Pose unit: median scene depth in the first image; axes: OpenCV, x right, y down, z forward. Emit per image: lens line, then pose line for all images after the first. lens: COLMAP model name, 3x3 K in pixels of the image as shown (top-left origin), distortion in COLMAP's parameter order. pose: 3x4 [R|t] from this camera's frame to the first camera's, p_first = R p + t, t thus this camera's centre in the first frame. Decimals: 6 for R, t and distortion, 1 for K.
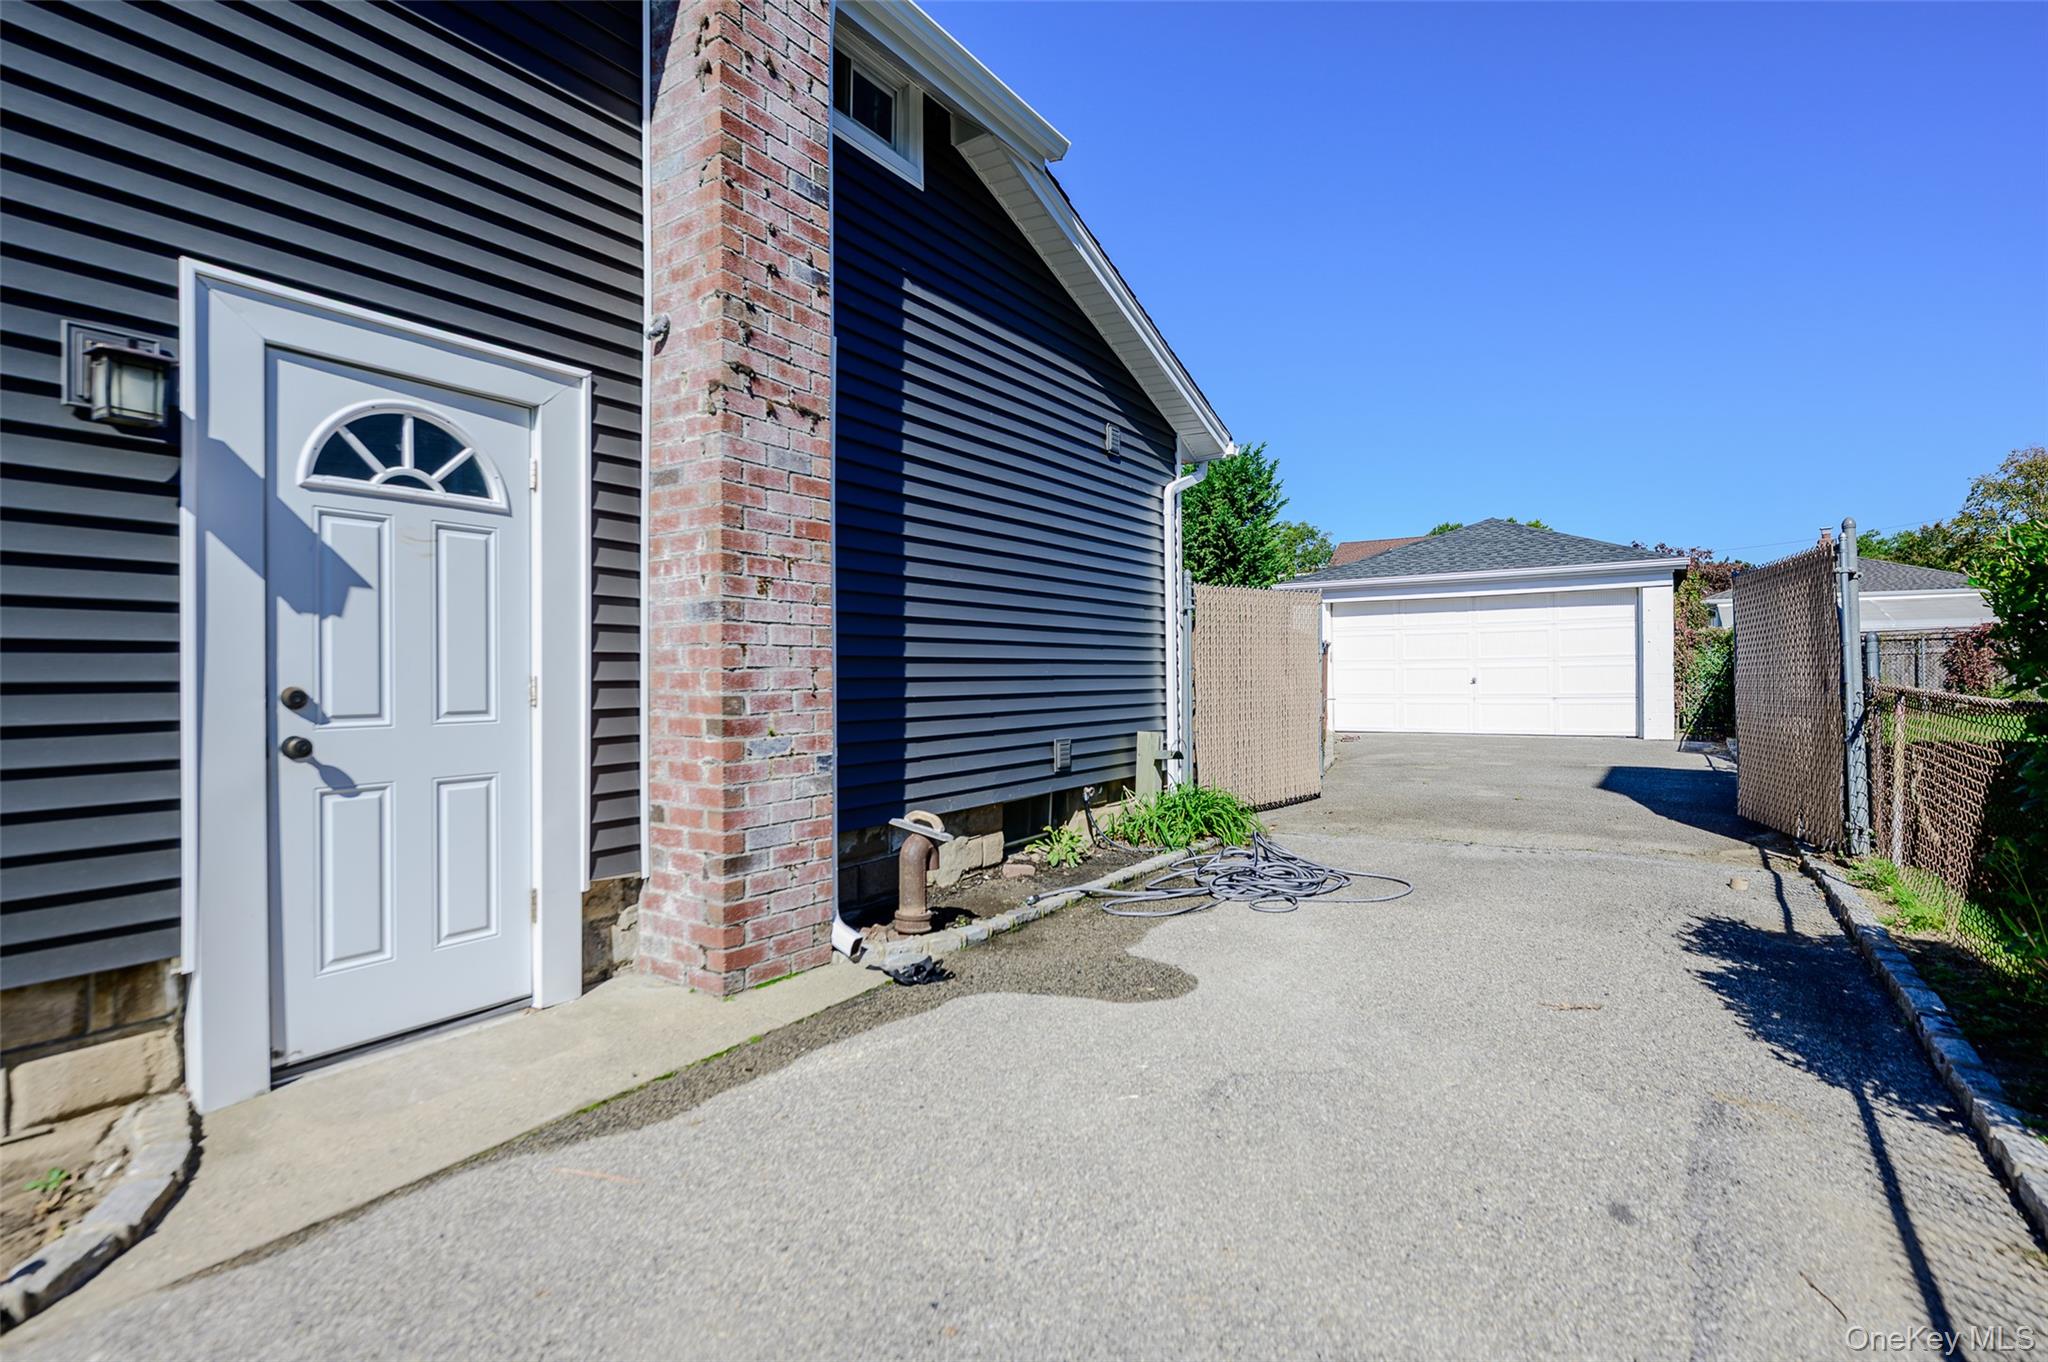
lens RADIAL K [[983.0, 0, 1020.8], [0, 983.0, 678.7], [0, 0, 1]] dist [0.002209, 0.000026]
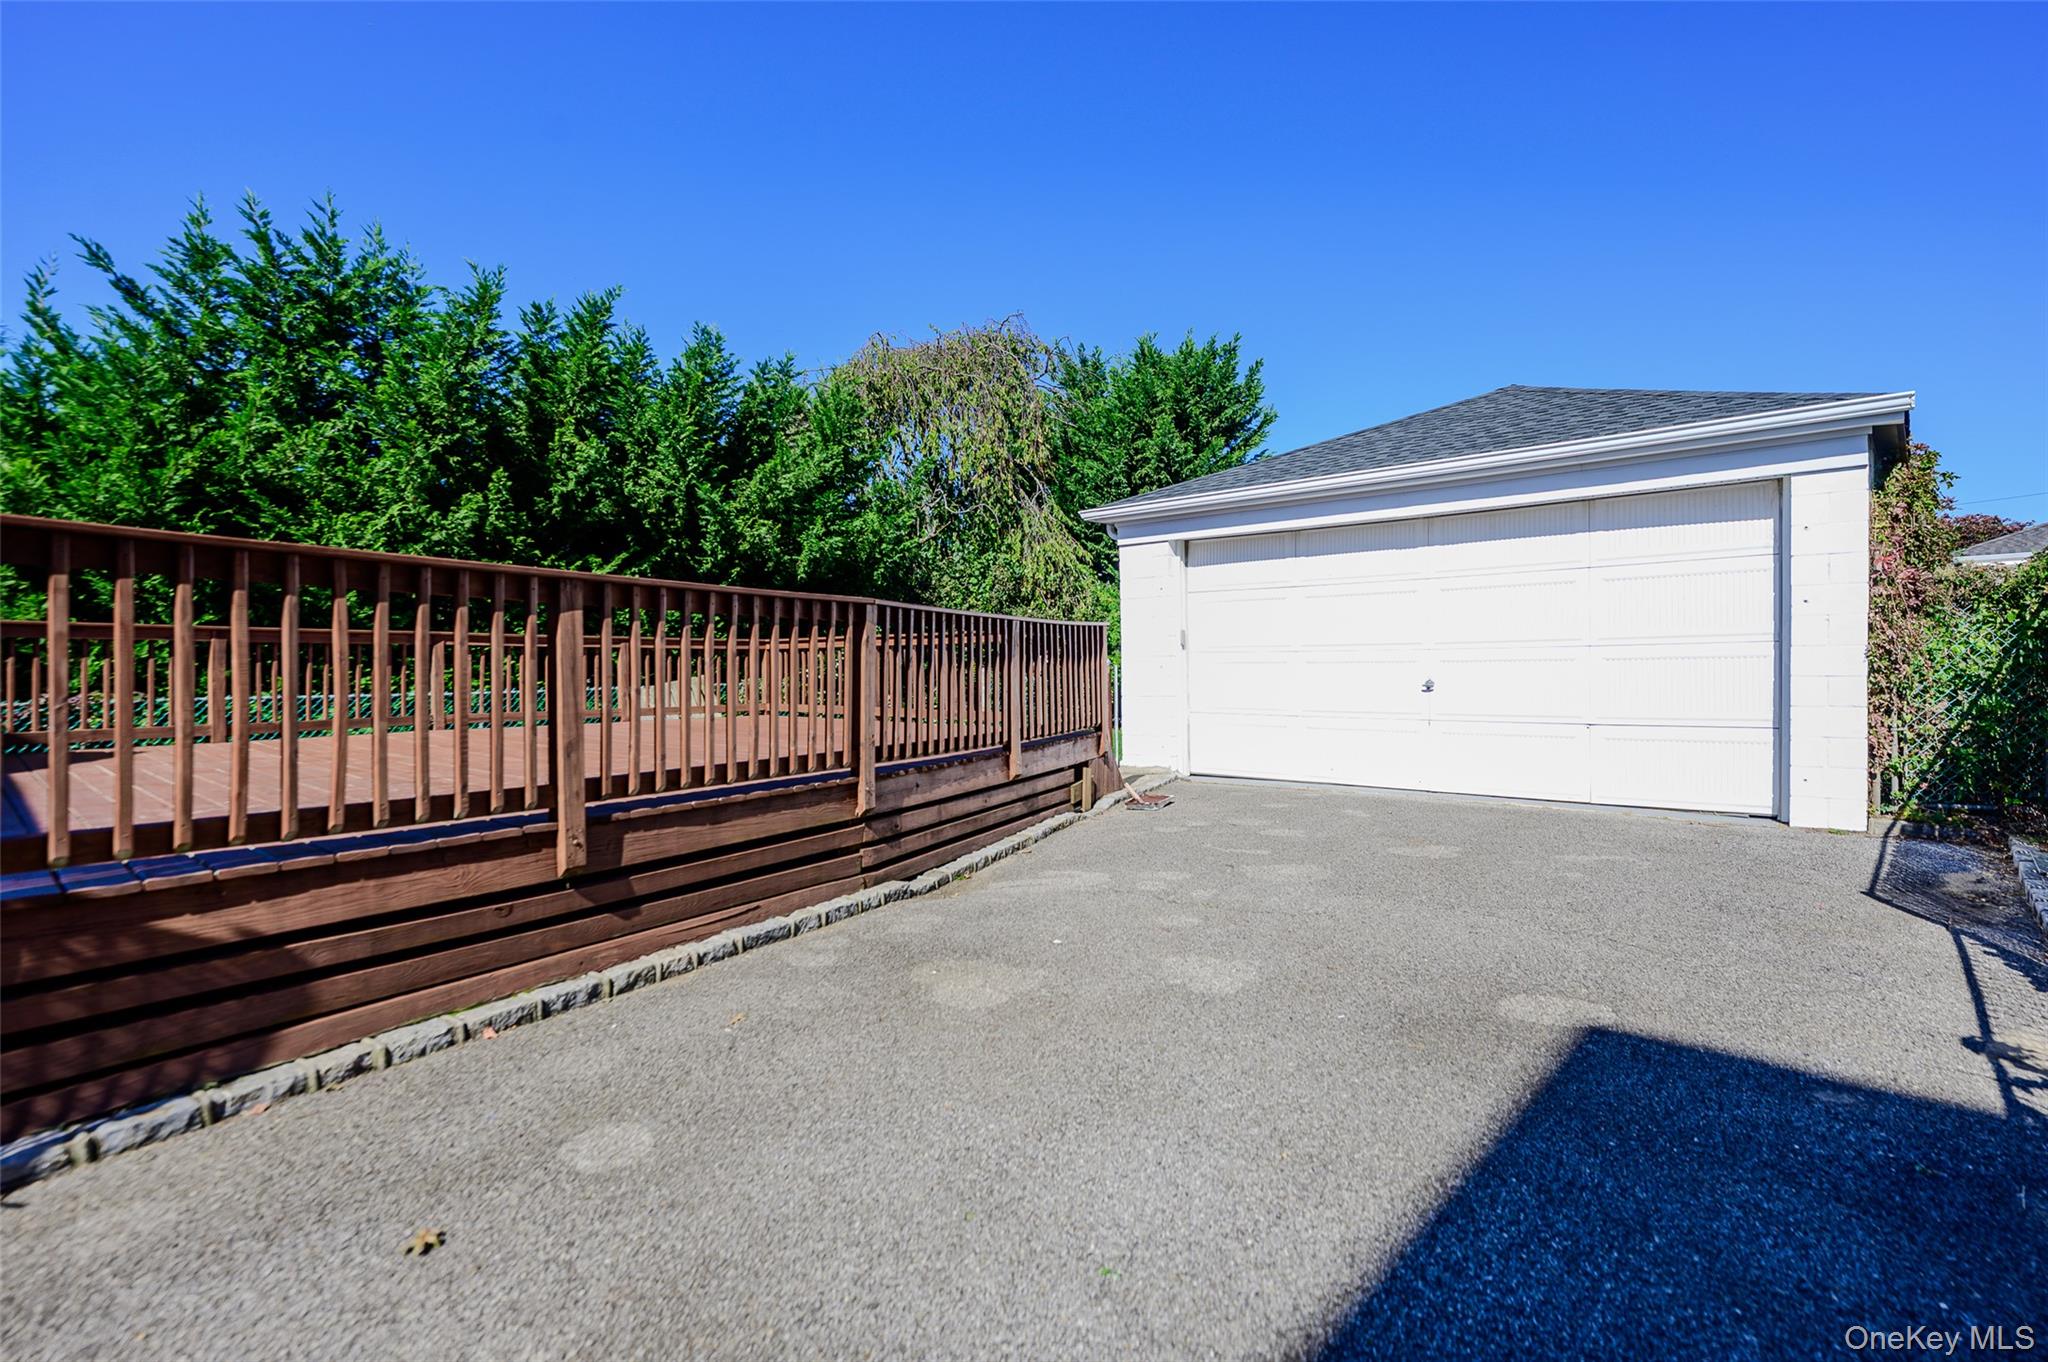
lens RADIAL K [[983.0, 0, 1027.2], [0, 983.0, 674.6], [0, 0, 1]] dist [0.002209, 0.000026]
pose [[0.990135, 0.004678, -0.140040, 0.358196], [-0.003674, 0.999966, 0.007429, -0.007199], [0.140070, -0.006842, 0.990118, 0.520257]]
